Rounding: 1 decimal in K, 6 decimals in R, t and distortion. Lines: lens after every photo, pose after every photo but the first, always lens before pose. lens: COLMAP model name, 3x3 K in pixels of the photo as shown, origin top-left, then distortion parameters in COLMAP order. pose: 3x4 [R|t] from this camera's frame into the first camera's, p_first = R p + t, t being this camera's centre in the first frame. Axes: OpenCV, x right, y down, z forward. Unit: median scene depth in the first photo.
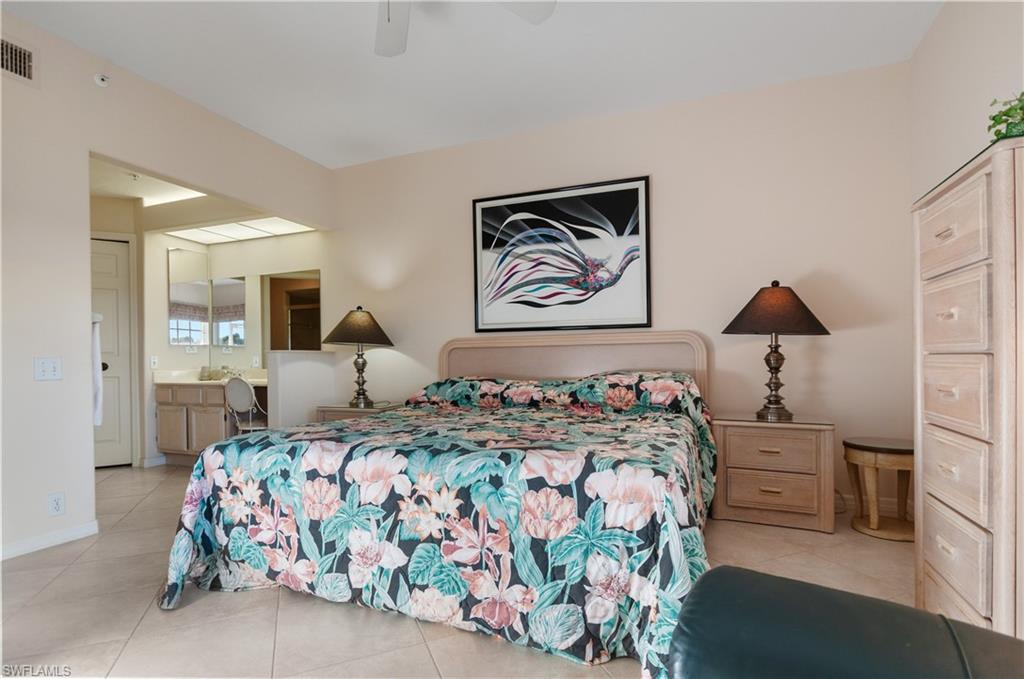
lens RADIAL K [[508.4, 0, 511.9], [0, 508.4, 355.3], [0, 0, 1]] dist [0.002499, 0.000182]
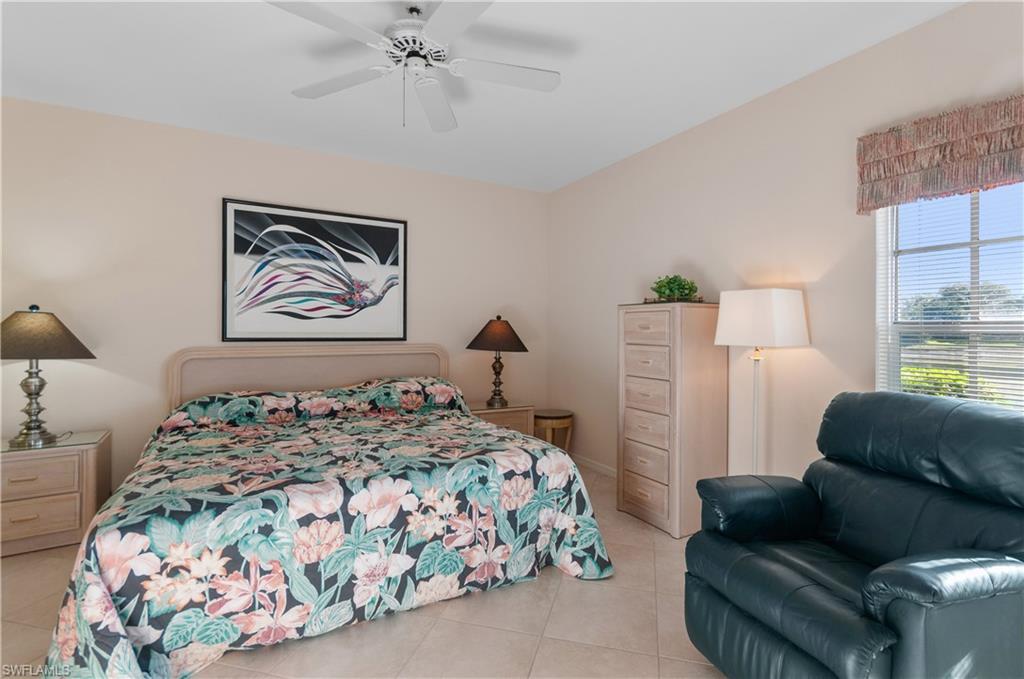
lens RADIAL K [[473.3, 0, 533.1], [0, 473.3, 326.7], [0, 0, 1]] dist [0.011591, 0.000140]
pose [[0.614470, 0.021135, 0.788657, -0.838147], [-0.016299, 0.999768, -0.014093, -0.142555], [-0.788772, -0.004195, 0.614672, 0.049271]]
